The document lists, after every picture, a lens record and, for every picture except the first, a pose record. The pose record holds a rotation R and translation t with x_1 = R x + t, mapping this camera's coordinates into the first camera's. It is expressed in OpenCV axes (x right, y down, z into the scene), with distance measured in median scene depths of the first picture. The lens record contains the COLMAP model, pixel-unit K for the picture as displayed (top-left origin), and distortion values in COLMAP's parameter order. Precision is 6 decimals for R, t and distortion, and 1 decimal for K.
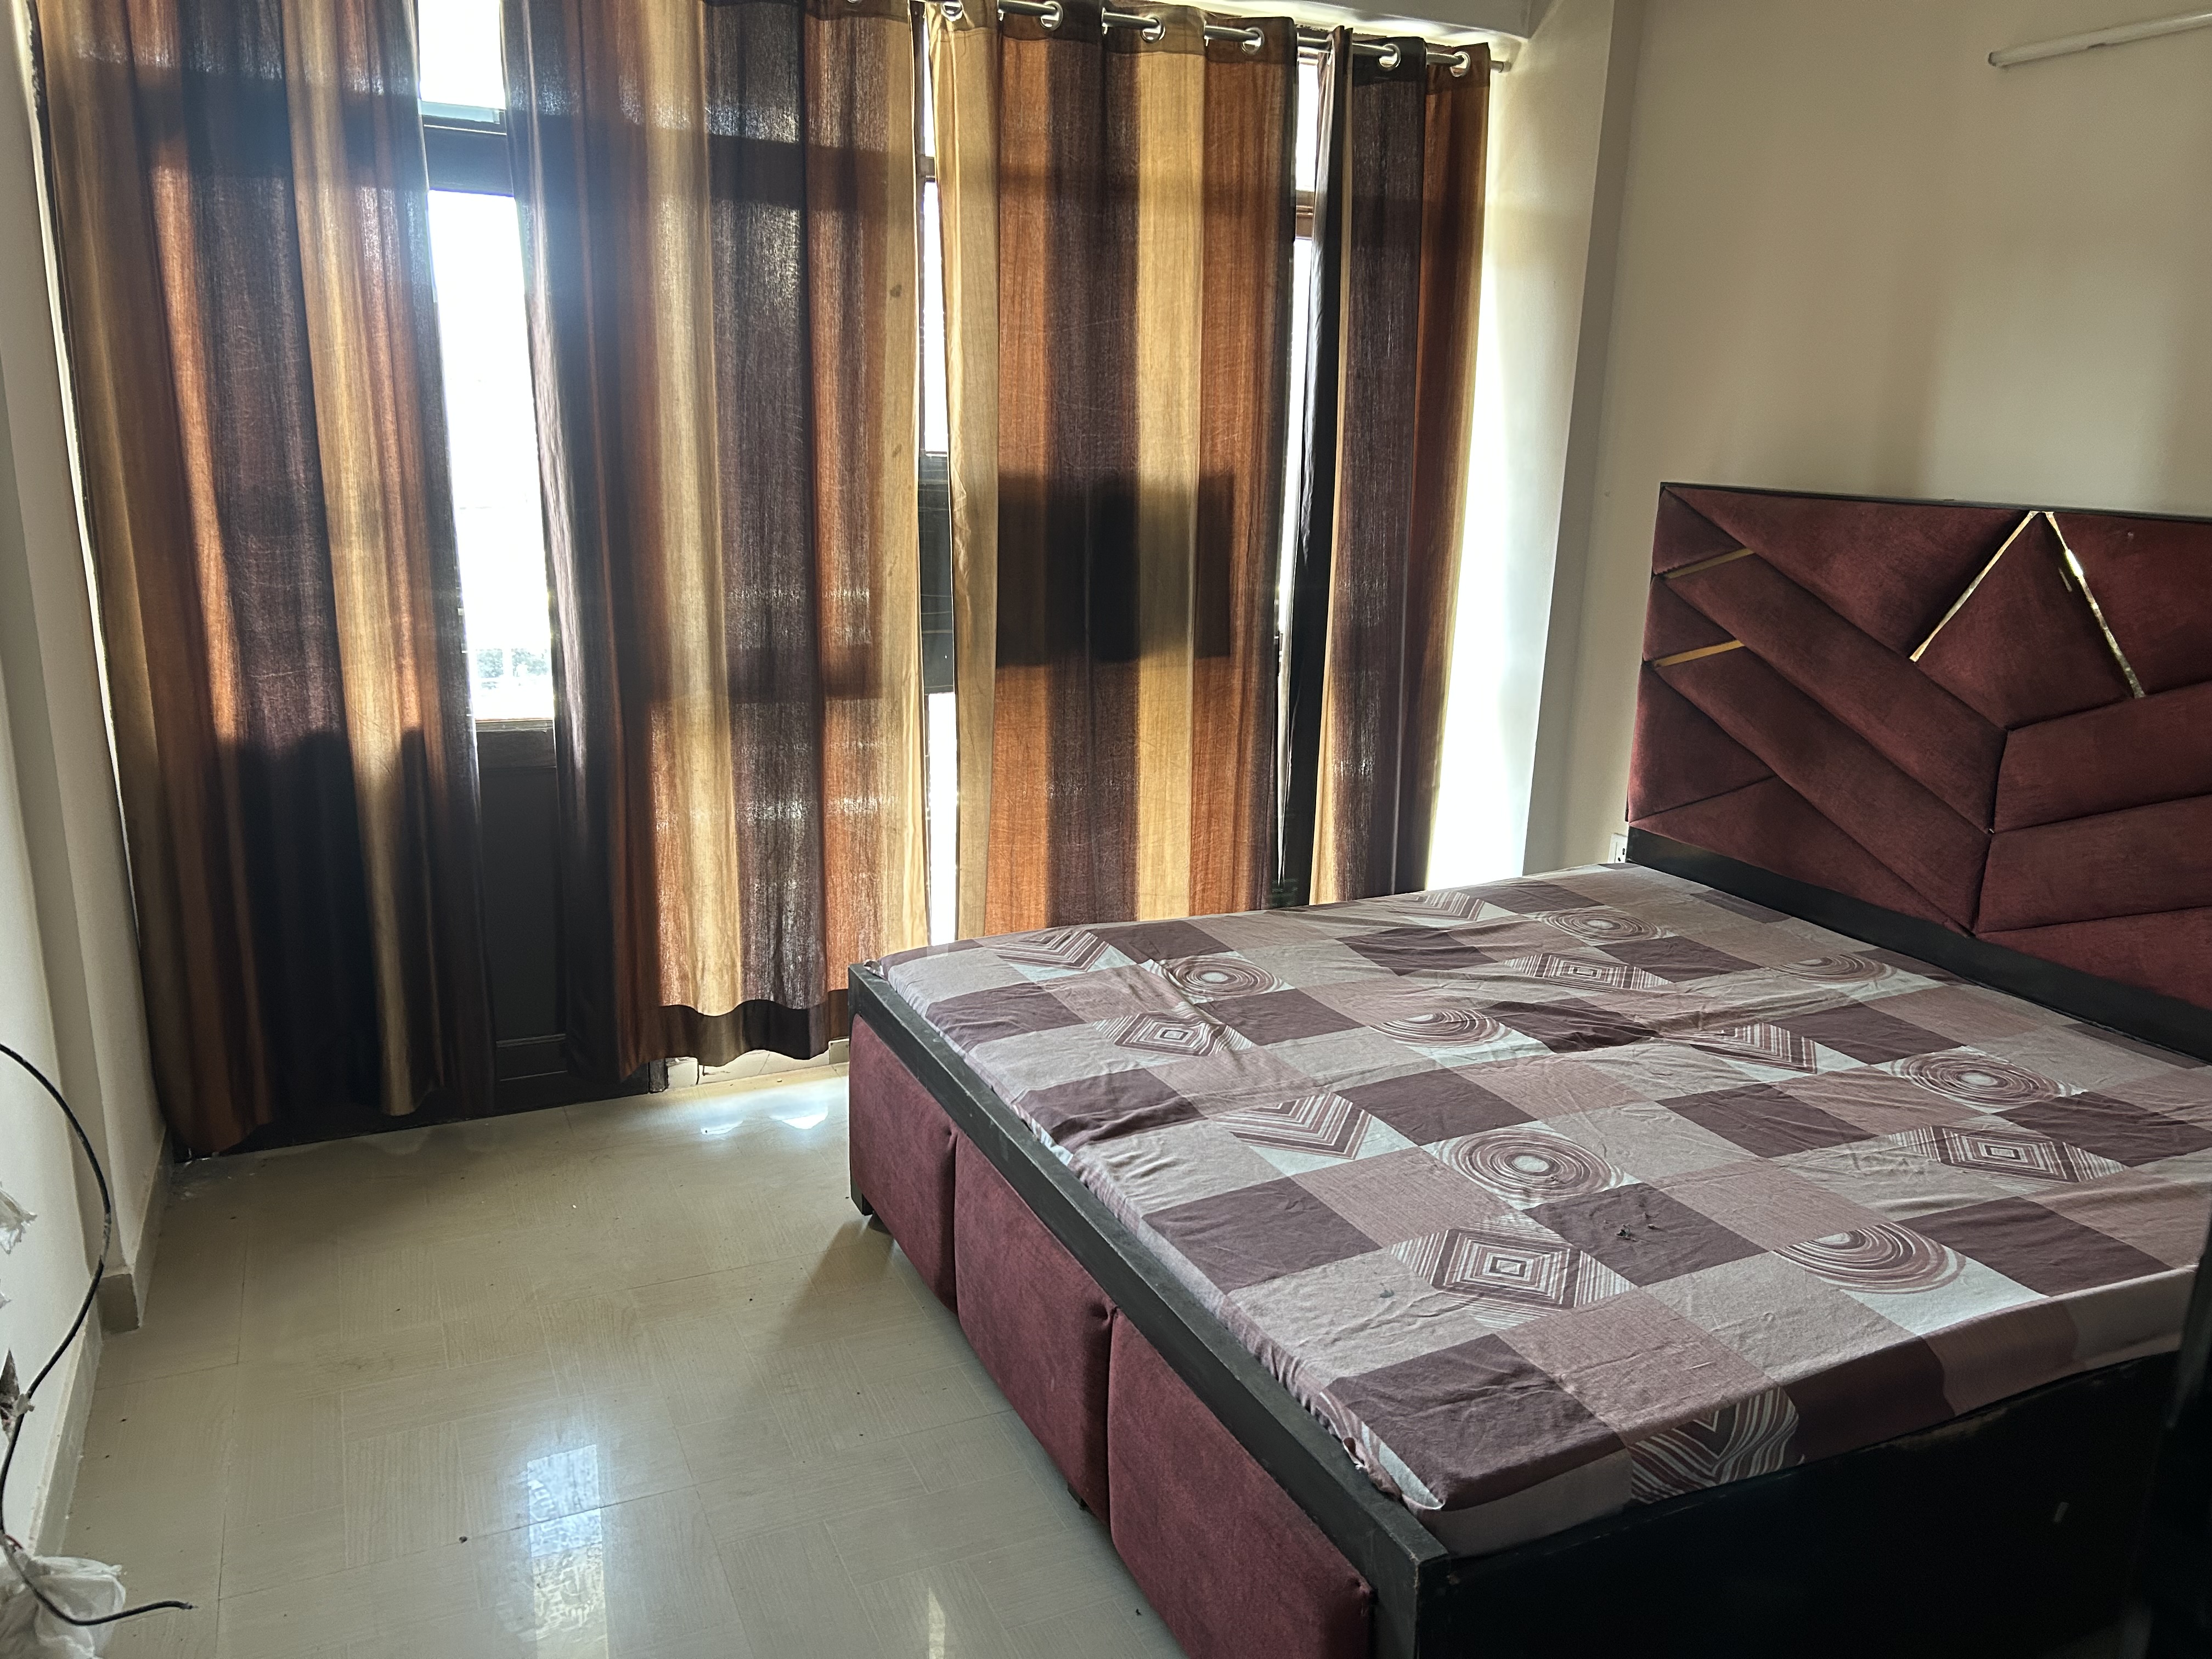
lens RADIAL K [[1661.0, 0, 1109.9], [0, 1661.0, 838.4], [0, 0, 1]] dist [0.014280, -0.016373]
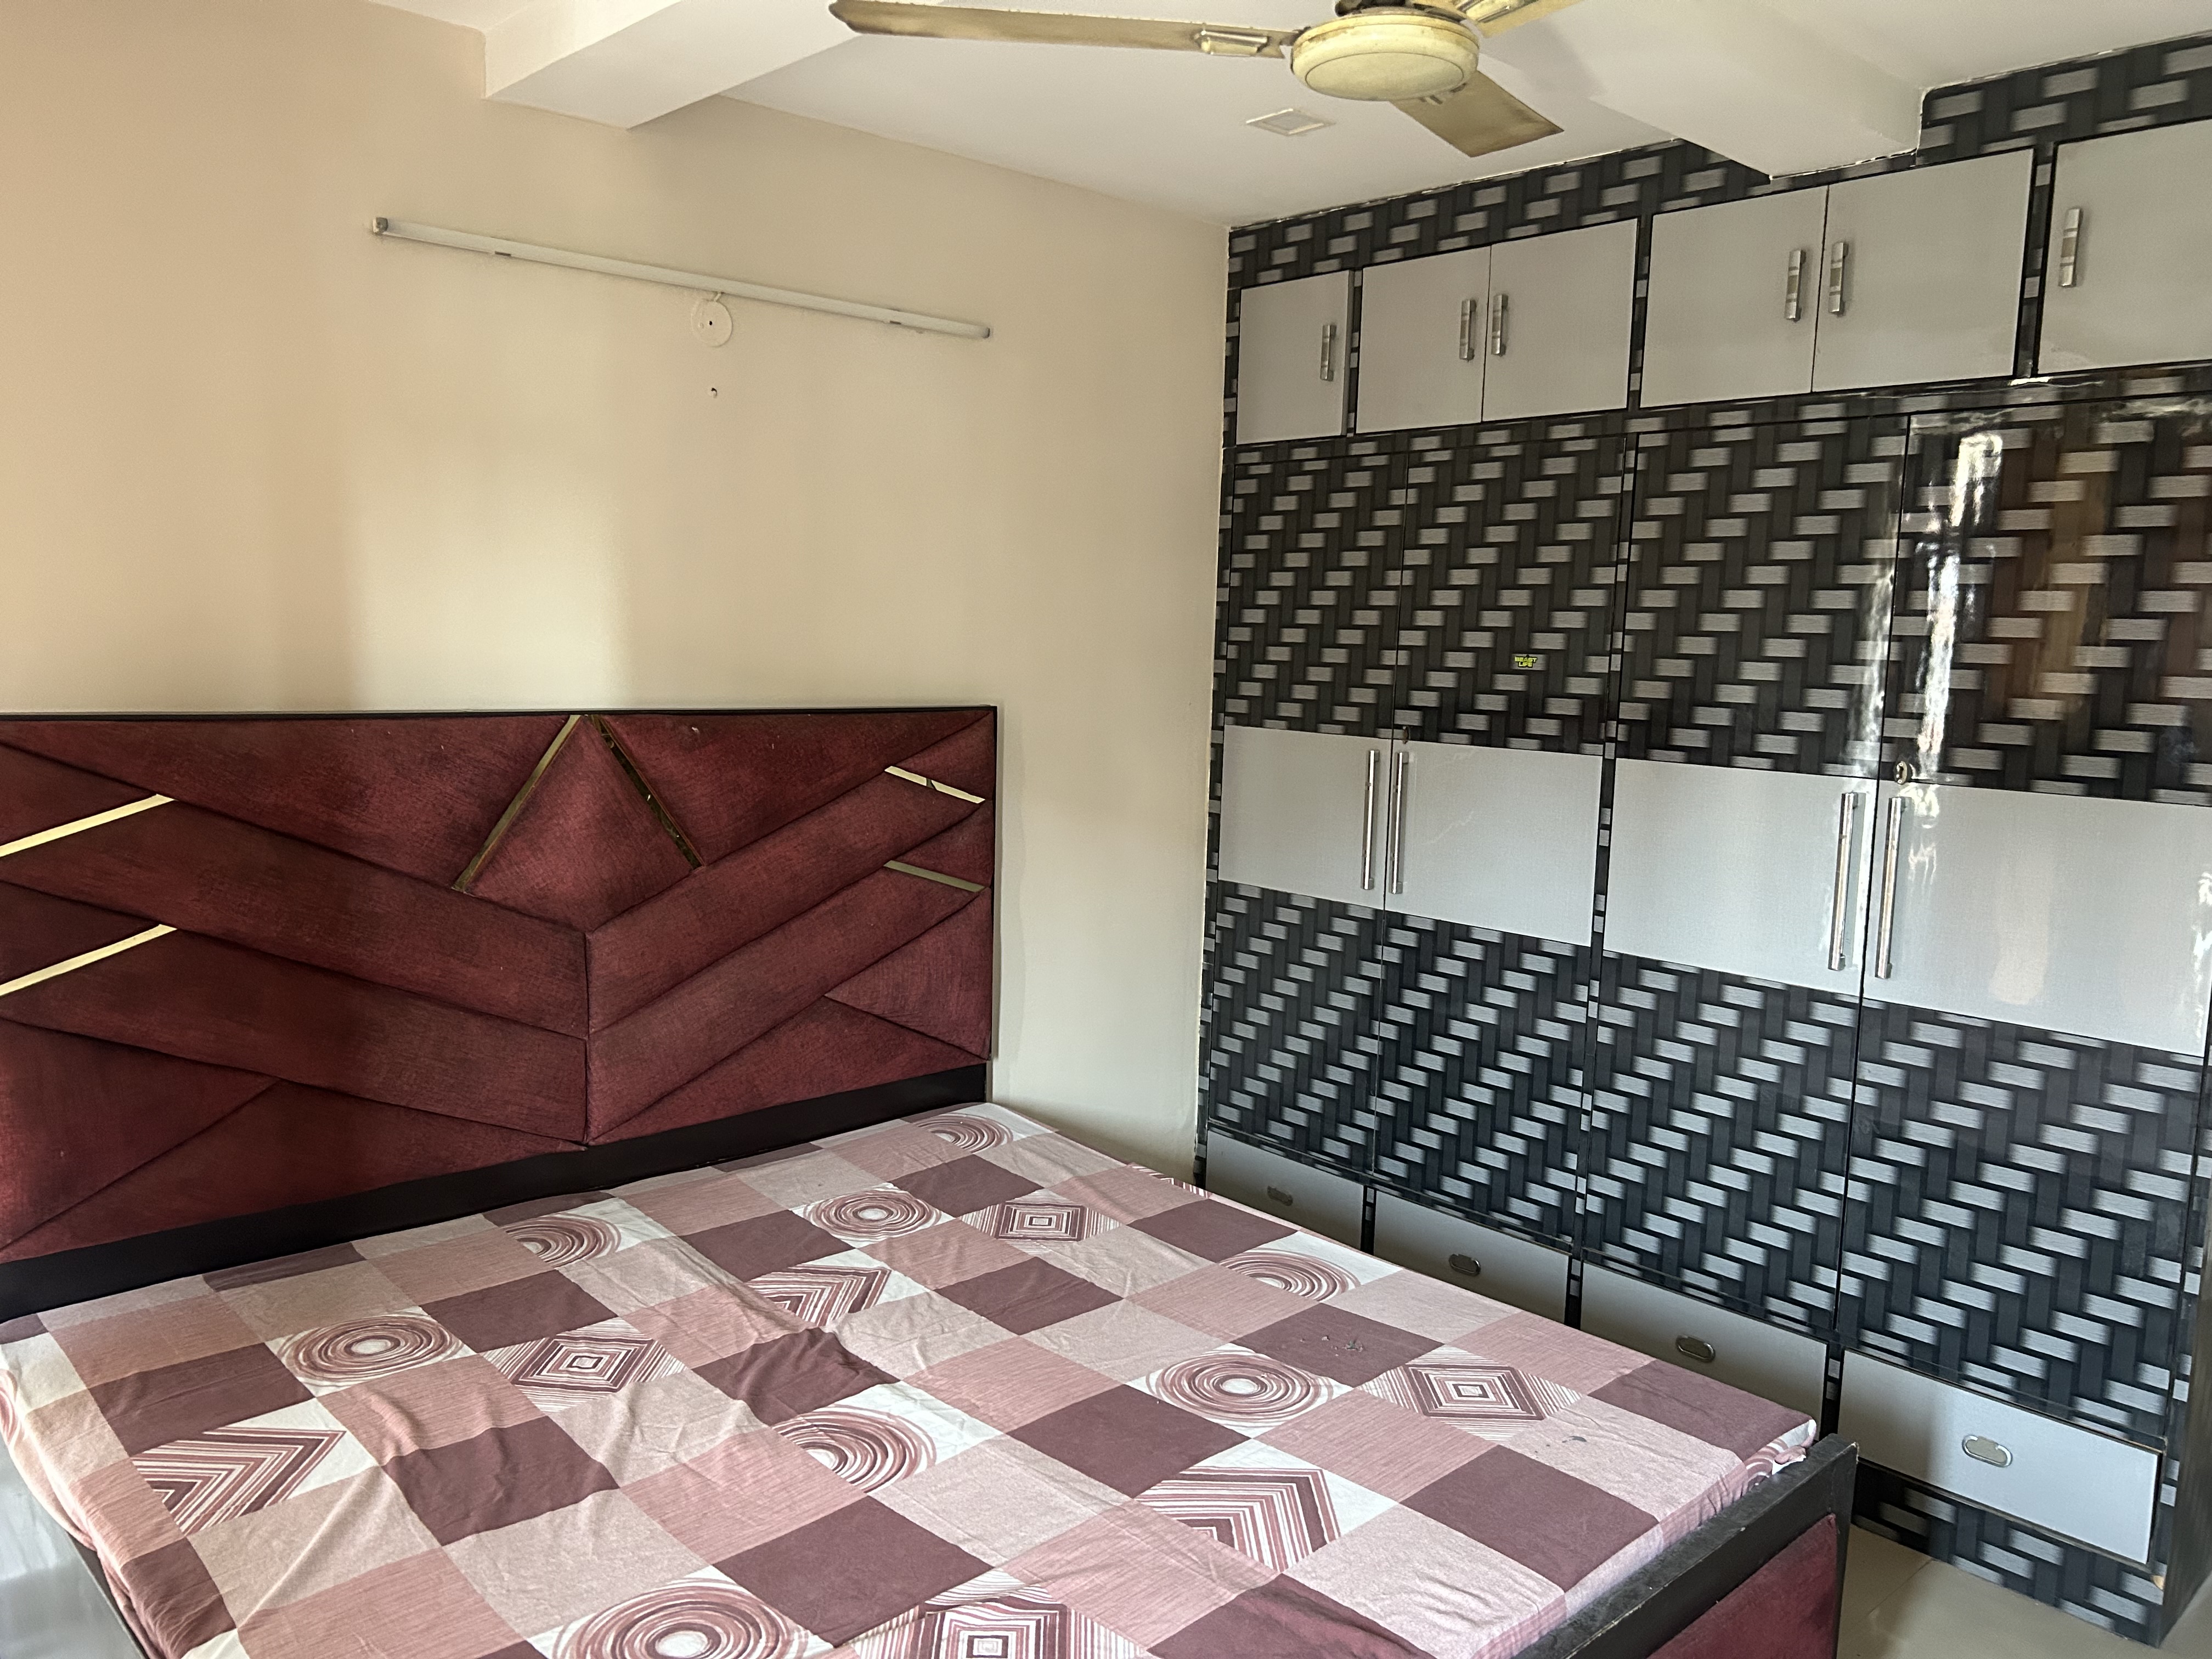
lens RADIAL K [[1661.0, 0, 1109.9], [0, 1661.0, 838.4], [0, 0, 1]] dist [0.014280, -0.016373]
pose [[-0.301464, -0.155250, 0.940753, -0.511390], [0.202034, 0.953850, 0.222153, -0.297950], [-0.931827, 0.257036, -0.256186, 1.033697]]
